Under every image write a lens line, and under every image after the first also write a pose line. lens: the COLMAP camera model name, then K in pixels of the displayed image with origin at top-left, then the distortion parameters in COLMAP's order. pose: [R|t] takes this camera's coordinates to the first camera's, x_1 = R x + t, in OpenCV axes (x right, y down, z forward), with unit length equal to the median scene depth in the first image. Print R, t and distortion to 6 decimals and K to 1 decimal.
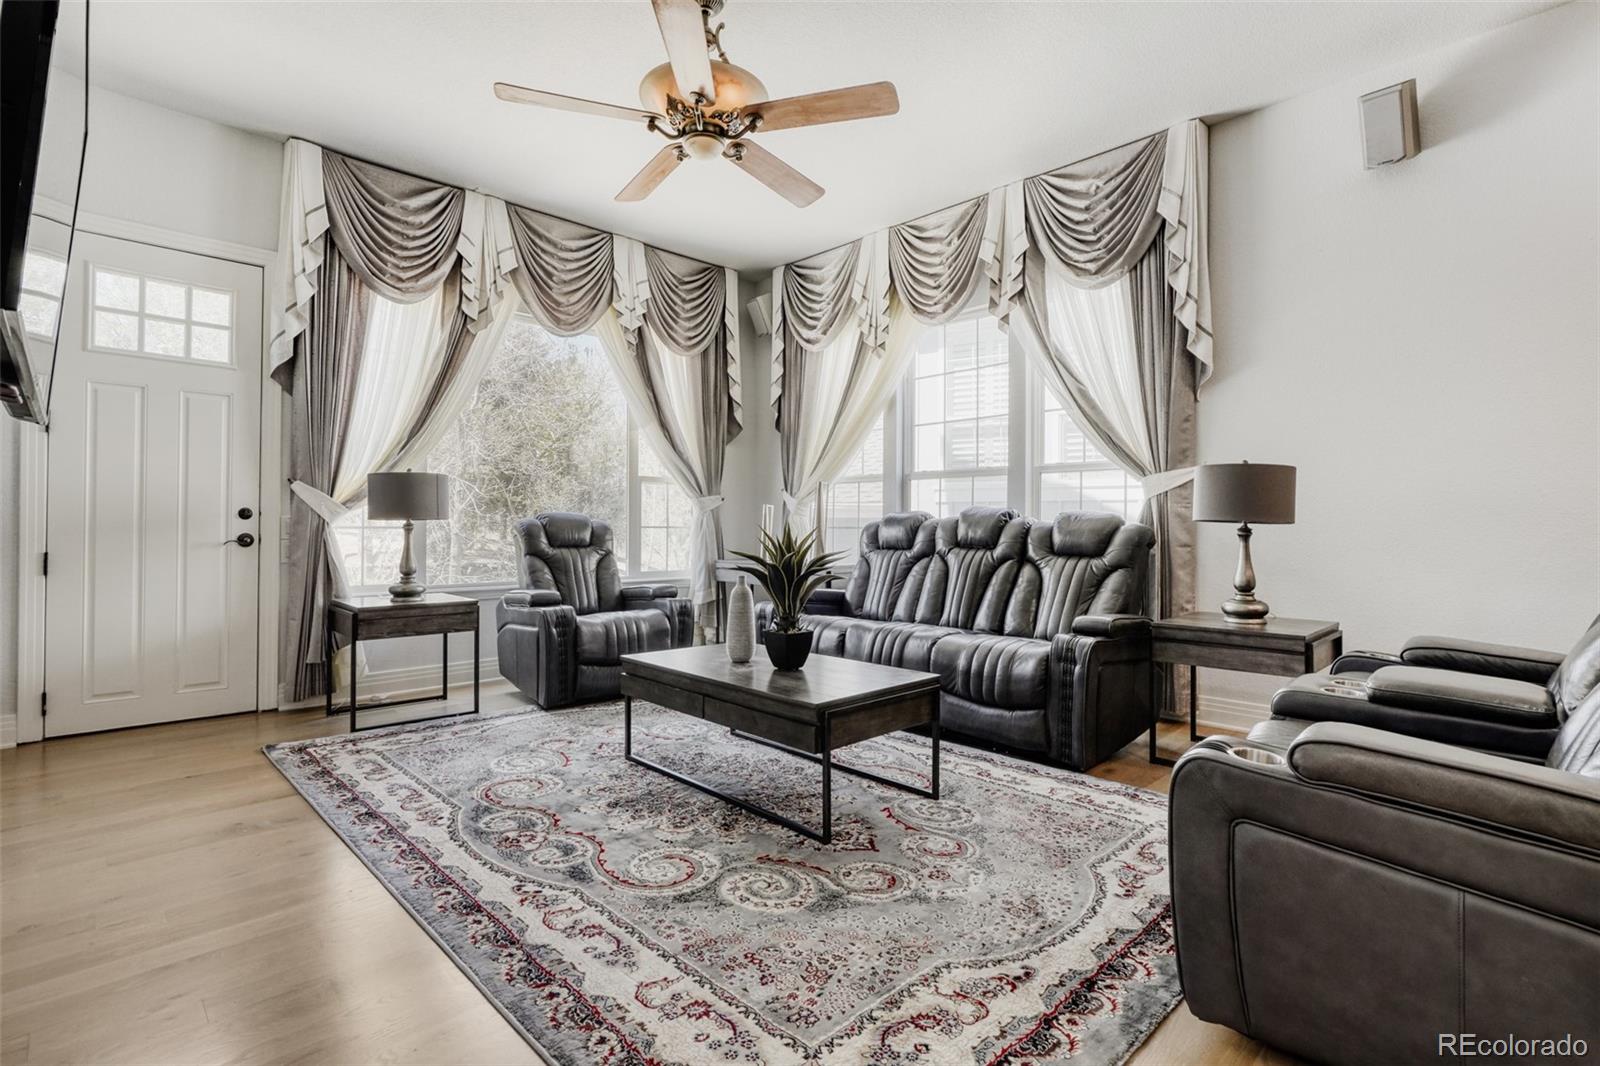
lens RADIAL K [[776.2, 0, 803.5], [0, 776.2, 528.6], [0, 0, 1]] dist [-0.034155, 0.006759]
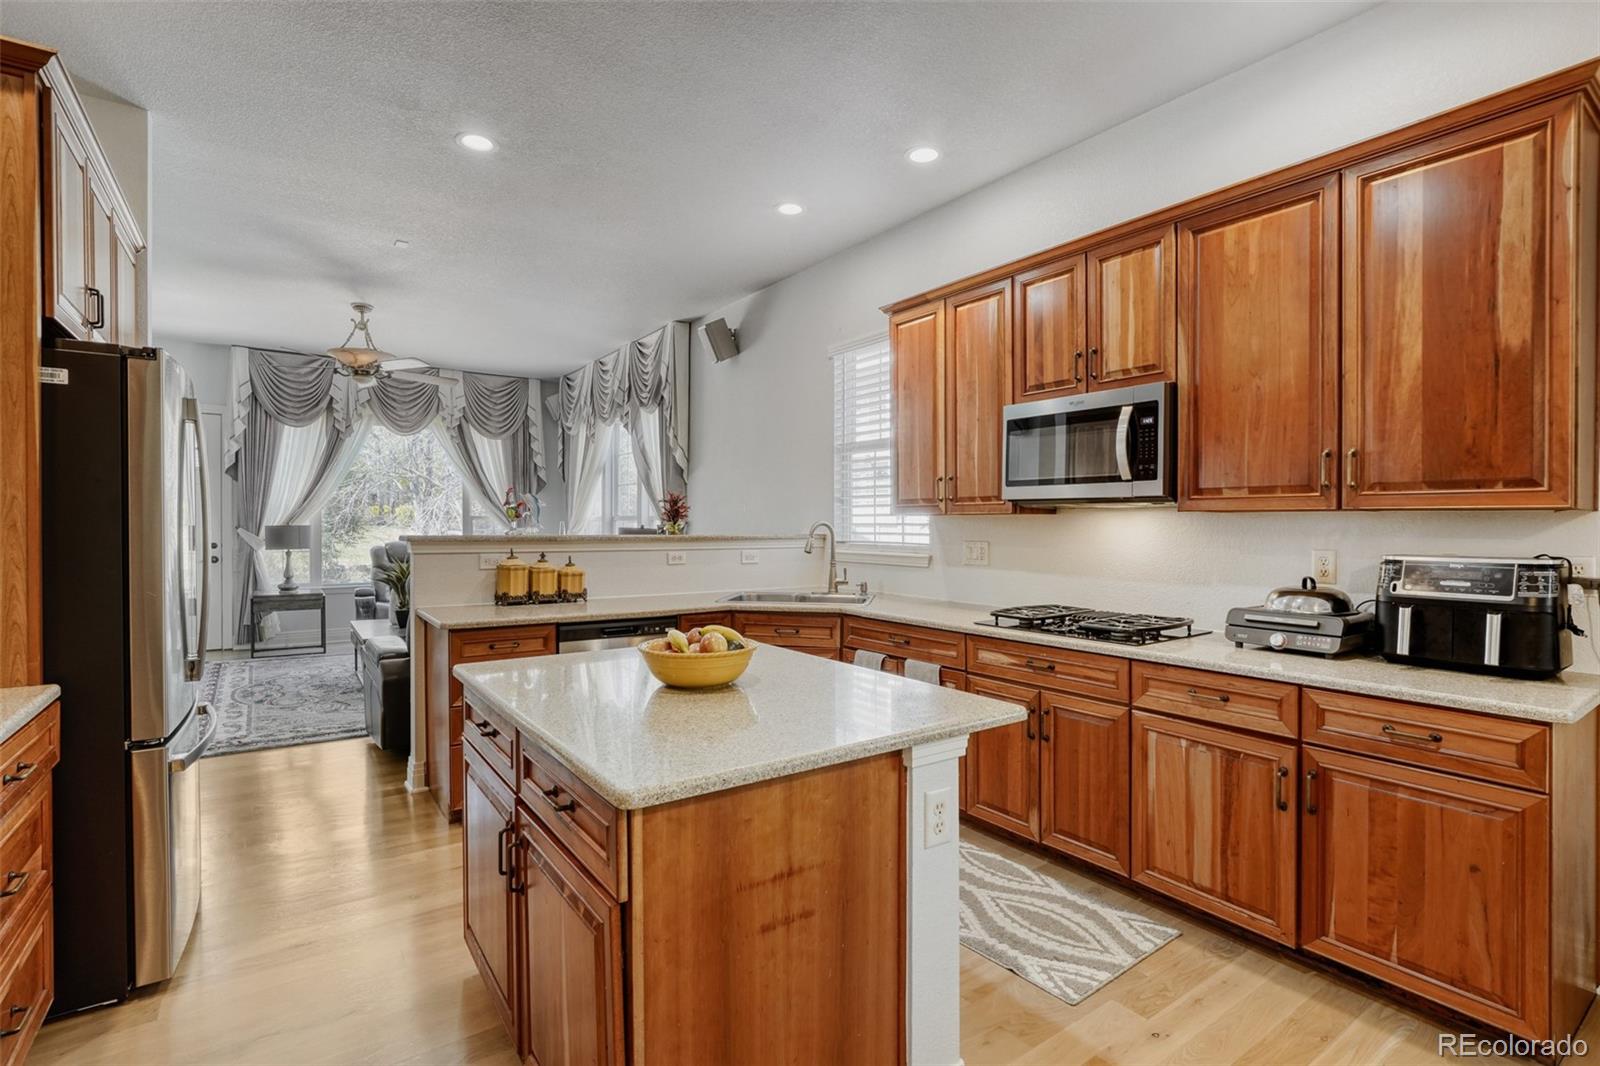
lens RADIAL K [[776.2, 0, 788.0], [0, 776.2, 548.0], [0, 0, 1]] dist [-0.034155, 0.006759]
pose [[0.987151, 0.011209, -0.159400, 0.966048], [-0.007148, 0.999636, 0.026025, -0.070702], [0.159633, -0.024551, 0.986871, -0.638320]]
